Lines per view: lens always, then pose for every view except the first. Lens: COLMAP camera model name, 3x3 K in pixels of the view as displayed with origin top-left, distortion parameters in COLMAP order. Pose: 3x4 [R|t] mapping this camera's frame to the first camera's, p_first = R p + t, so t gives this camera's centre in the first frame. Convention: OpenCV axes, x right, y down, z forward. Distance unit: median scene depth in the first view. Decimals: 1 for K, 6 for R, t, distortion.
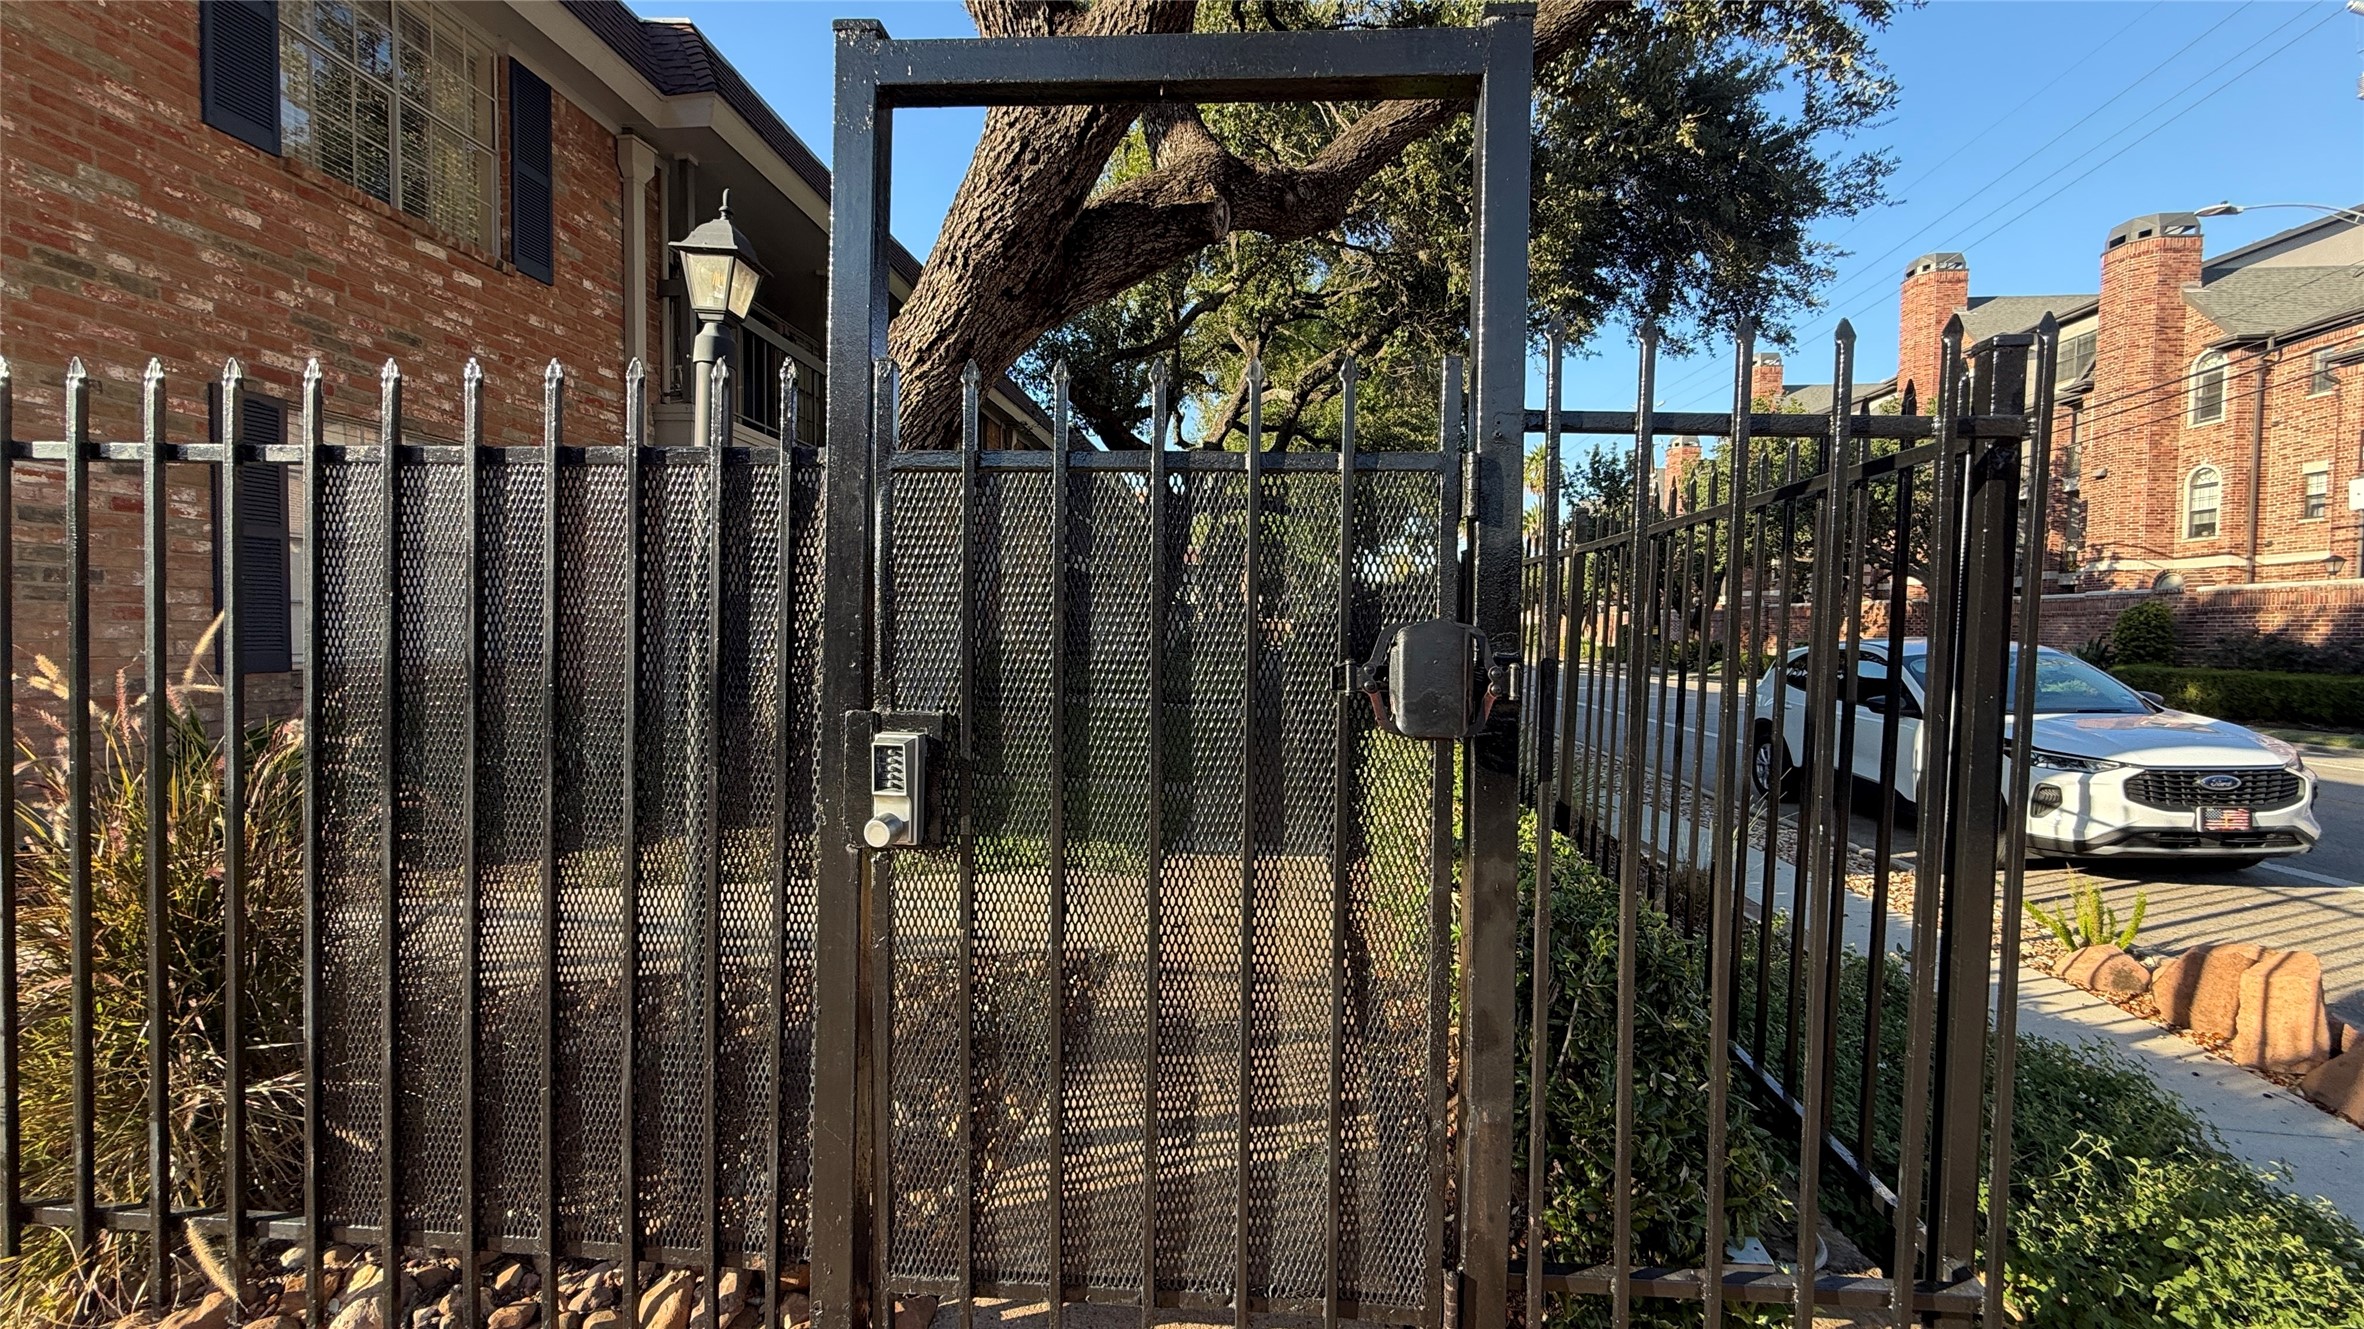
lens RADIAL K [[943.2, 0, 1177.6], [0, 943.2, 668.1], [0, 0, 1]] dist [-0.001335, 0.000032]
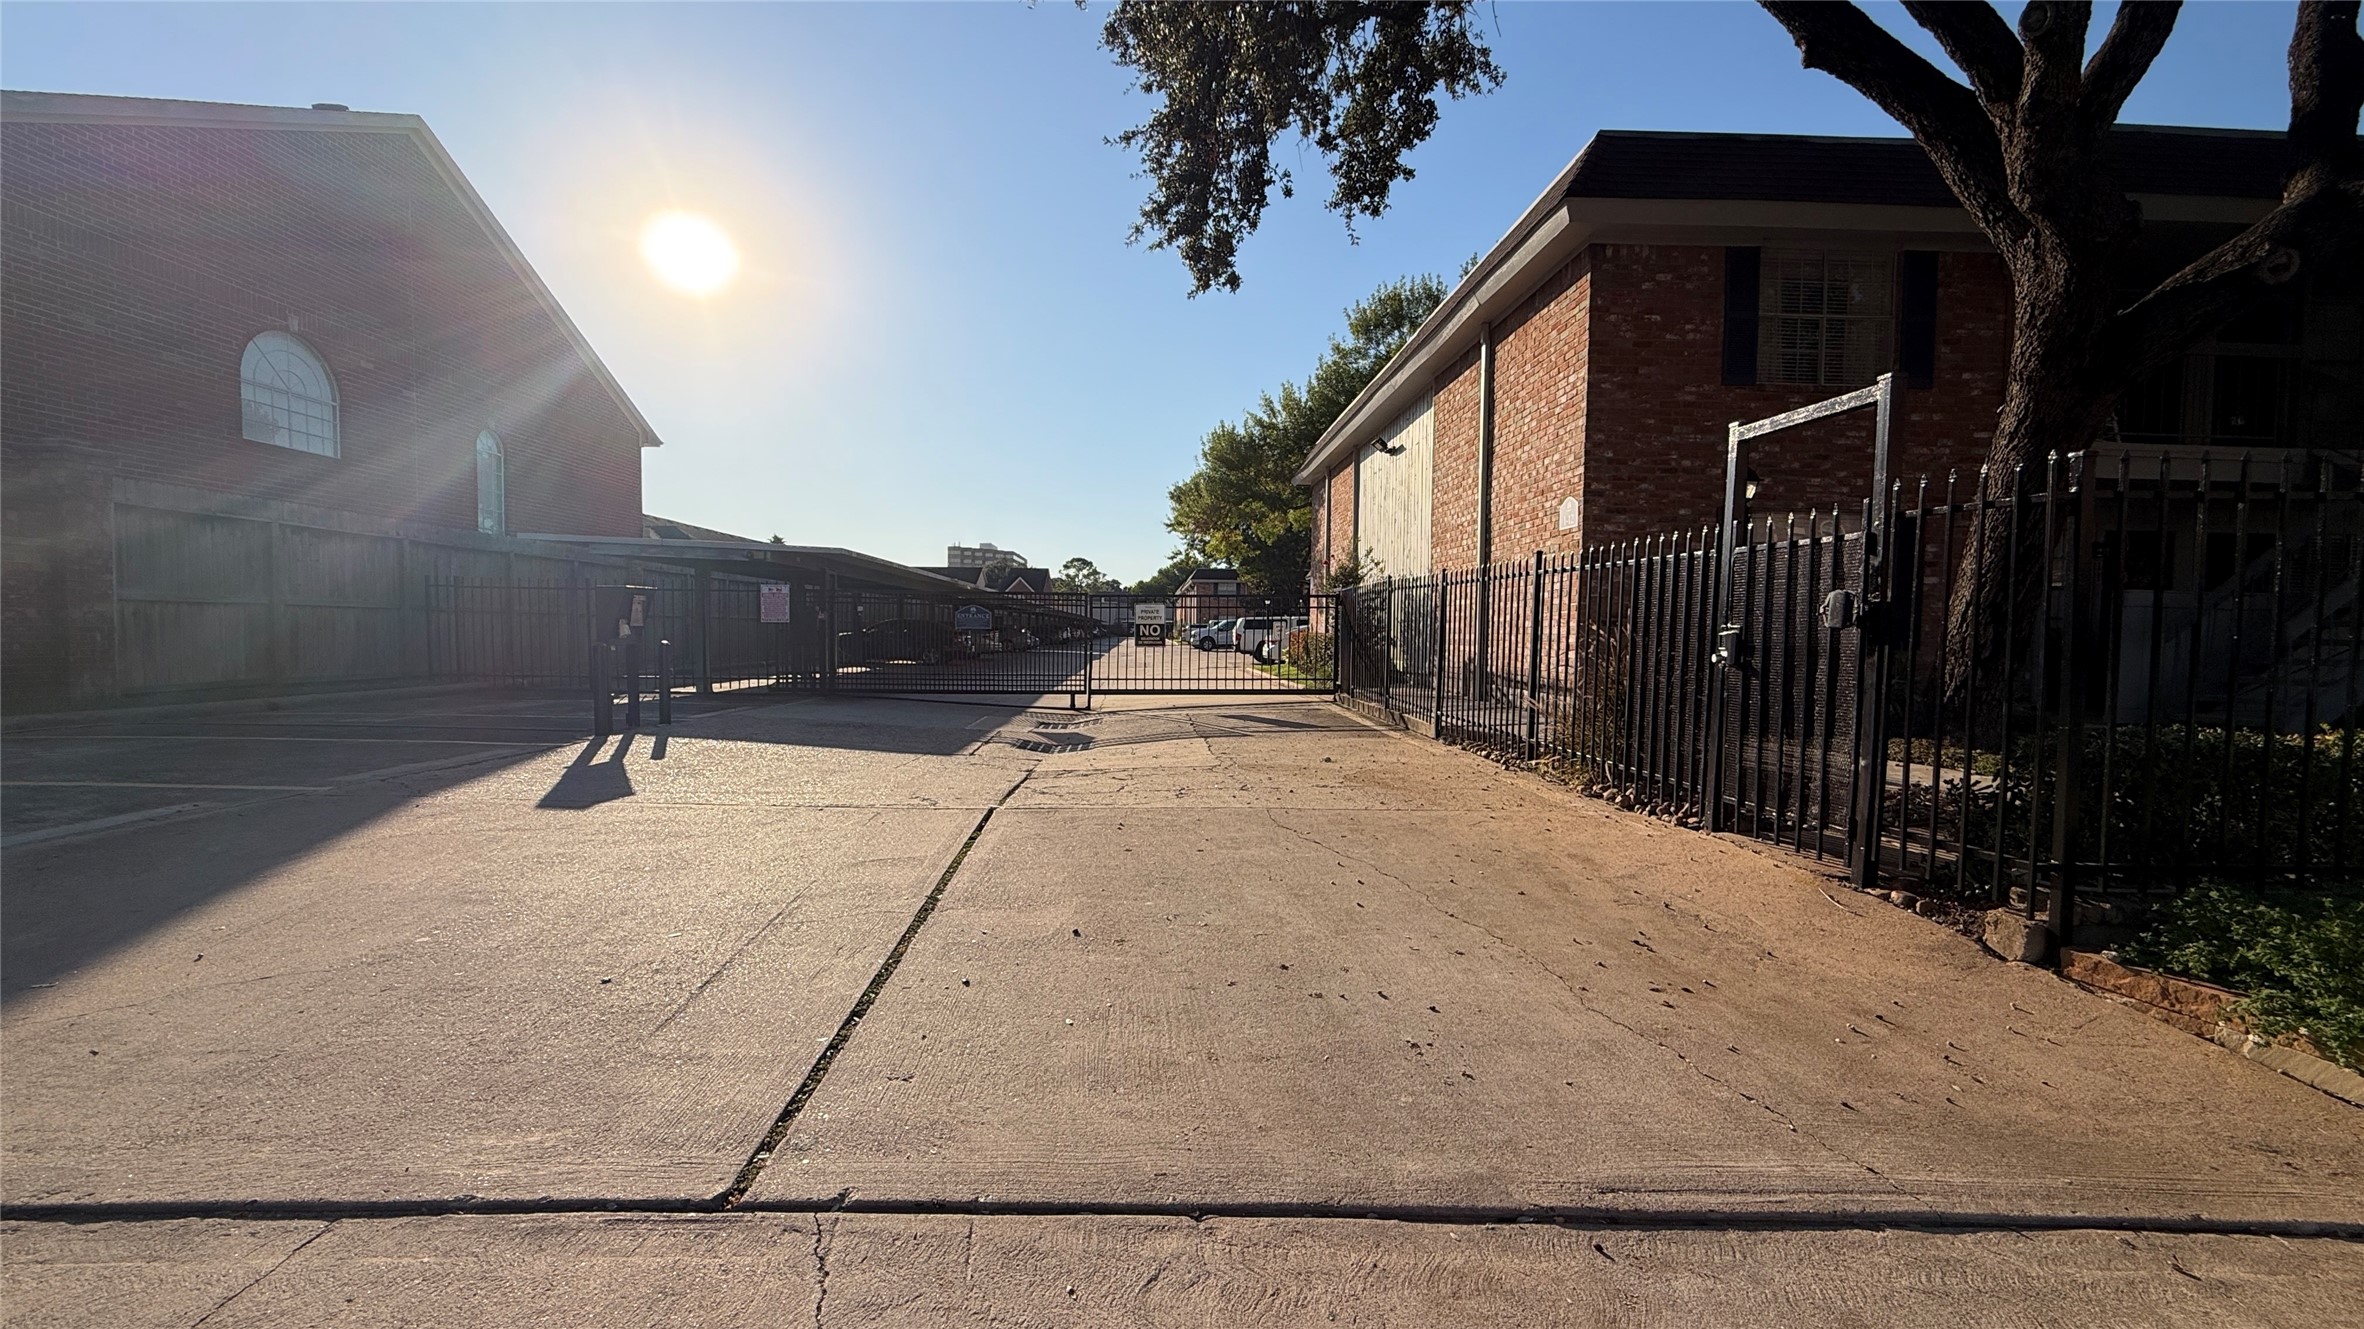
lens RADIAL K [[943.2, 0, 1177.6], [0, 943.2, 668.1], [0, 0, 1]] dist [-0.001335, 0.000032]
pose [[0.097177, 0.038014, -0.994541, 1.003425], [-0.046163, 0.998367, 0.033650, 0.042078], [0.994196, 0.042641, 0.098773, -0.410177]]
